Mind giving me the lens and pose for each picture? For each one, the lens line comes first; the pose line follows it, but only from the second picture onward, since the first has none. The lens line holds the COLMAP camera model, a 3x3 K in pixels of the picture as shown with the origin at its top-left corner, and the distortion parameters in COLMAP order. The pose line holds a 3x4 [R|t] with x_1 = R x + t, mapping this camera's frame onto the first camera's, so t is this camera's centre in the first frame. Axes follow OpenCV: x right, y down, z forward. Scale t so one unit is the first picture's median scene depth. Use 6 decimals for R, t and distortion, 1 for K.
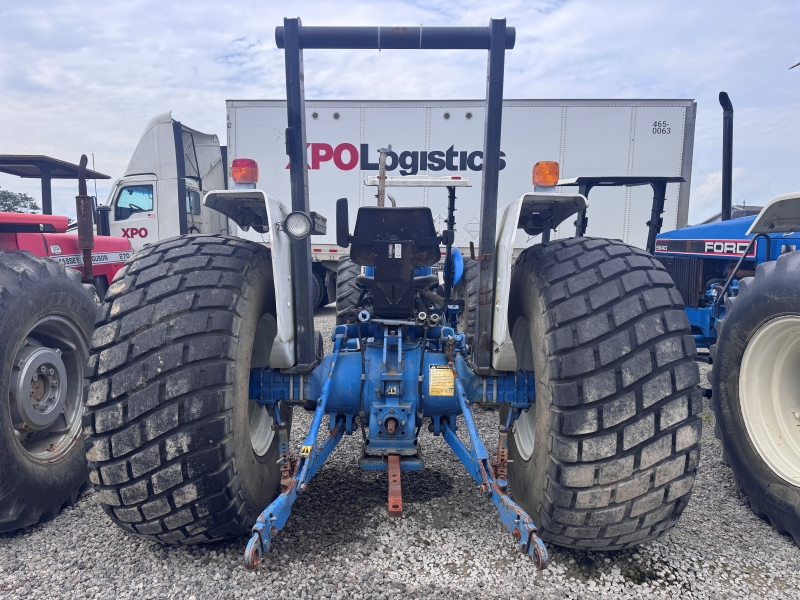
lens RADIAL K [[567.8, 0, 400.3], [0, 567.8, 299.9], [0, 0, 1]] dist [0.048868, -0.051191]
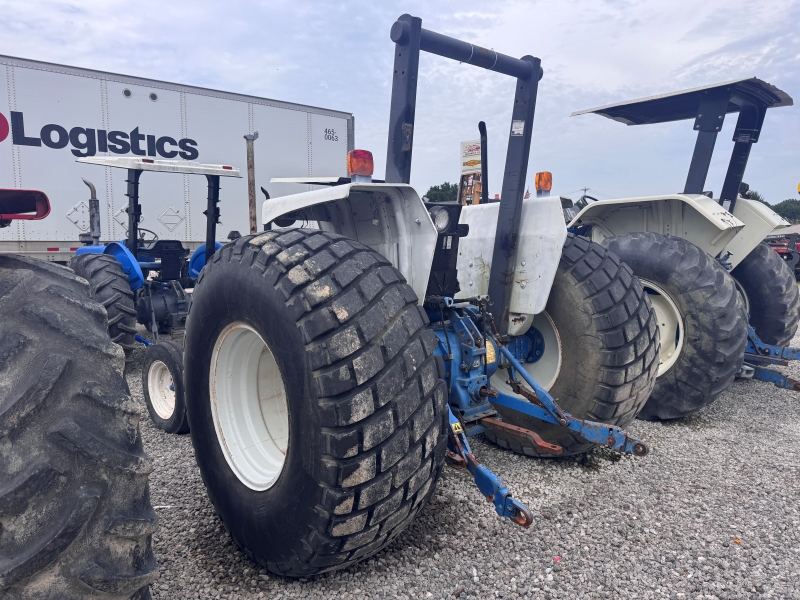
lens RADIAL K [[567.8, 0, 394.6], [0, 567.8, 297.3], [0, 0, 1]] dist [0.048868, -0.051191]
pose [[0.736140, -0.083093, 0.671709, -1.070205], [0.077295, 0.996263, 0.038533, -0.036082], [-0.672401, 0.023554, 0.739812, 0.305560]]
